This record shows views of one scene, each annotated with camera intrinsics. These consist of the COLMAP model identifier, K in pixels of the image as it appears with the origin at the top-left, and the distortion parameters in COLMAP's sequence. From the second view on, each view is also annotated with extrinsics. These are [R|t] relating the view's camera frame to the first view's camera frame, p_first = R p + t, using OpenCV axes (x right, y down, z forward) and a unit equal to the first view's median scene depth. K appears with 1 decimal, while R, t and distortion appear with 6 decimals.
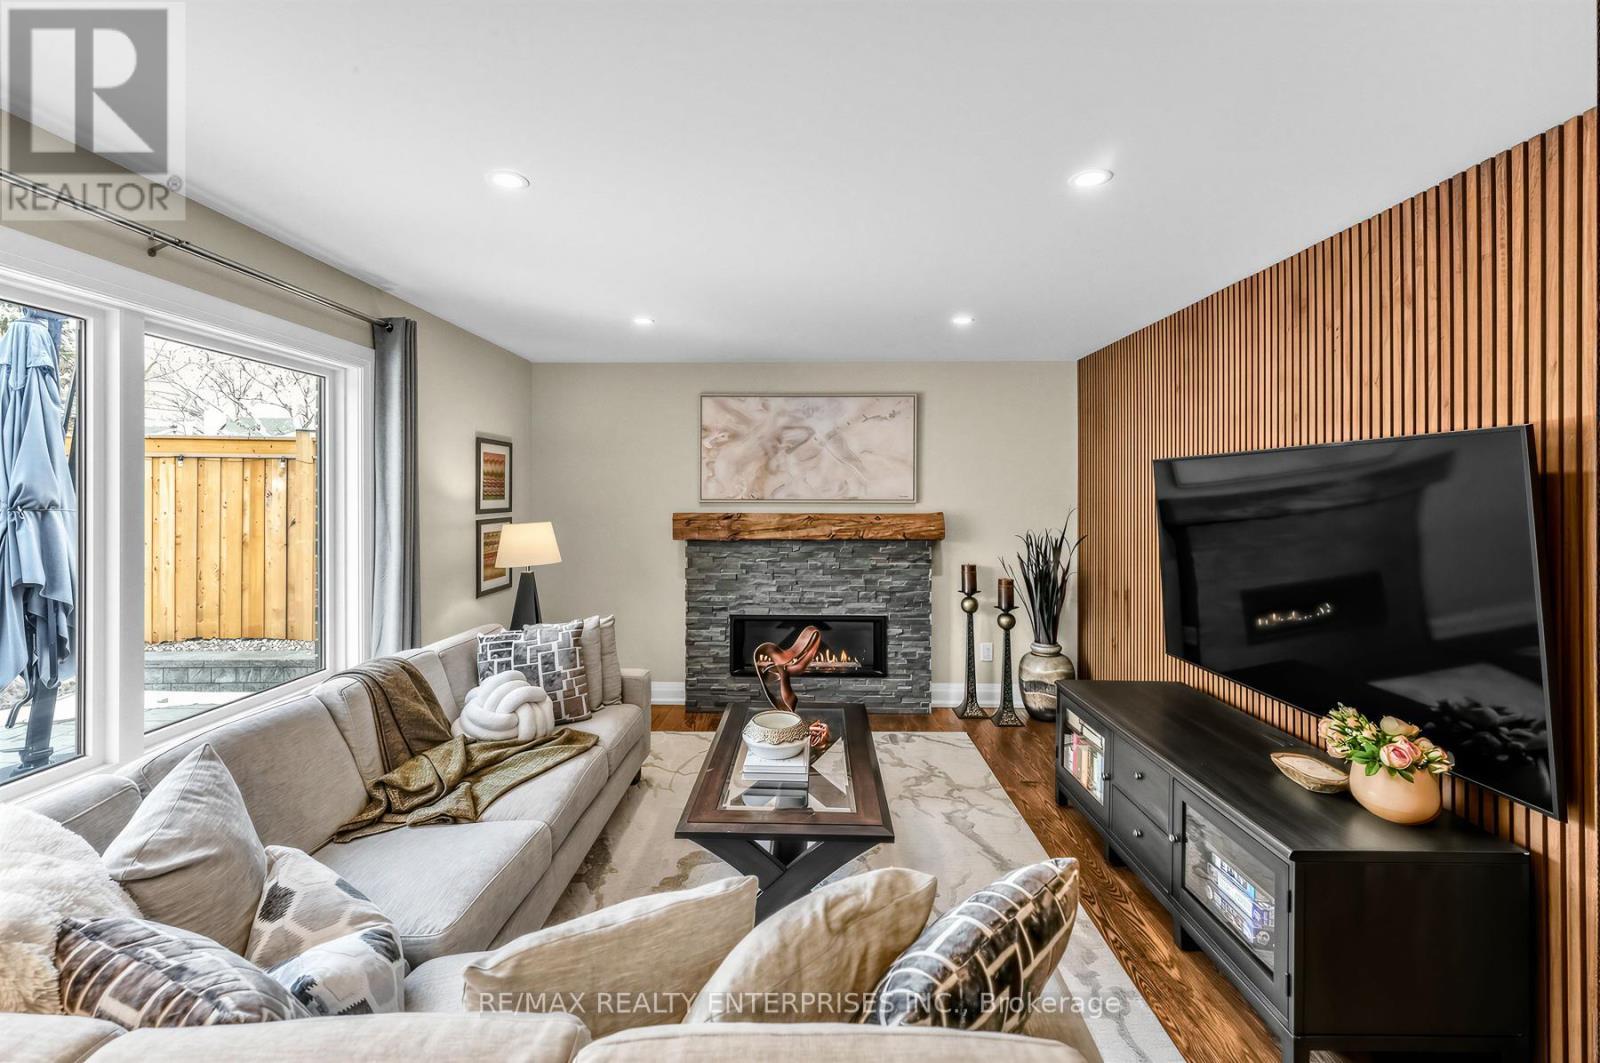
lens RADIAL K [[677.7, 0, 804.8], [0, 677.7, 492.3], [0, 0, 1]] dist [-0.017988, -0.000425]
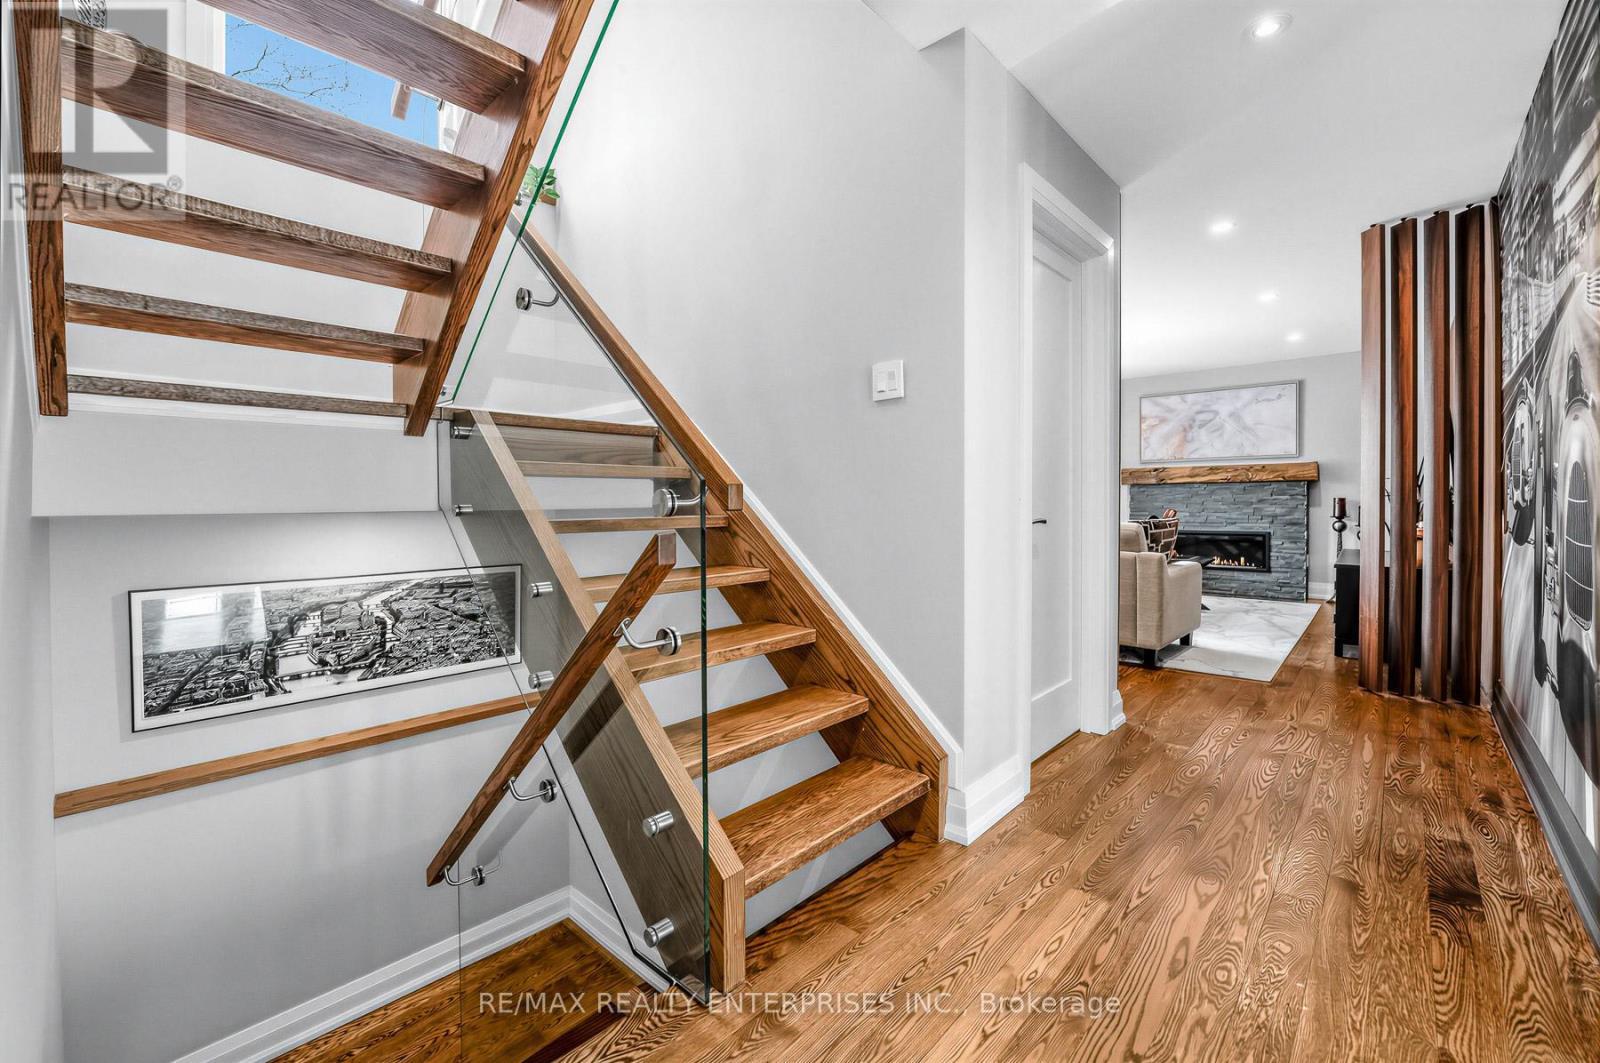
lens RADIAL K [[677.7, 0, 808.7], [0, 677.7, 514.1], [0, 0, 1]] dist [-0.017988, -0.000425]
pose [[0.752143, 0.006615, -0.658967, 0.326318], [0.010421, 0.999705, 0.021931, 0.097536], [0.658918, -0.023363, 0.751852, -0.778841]]
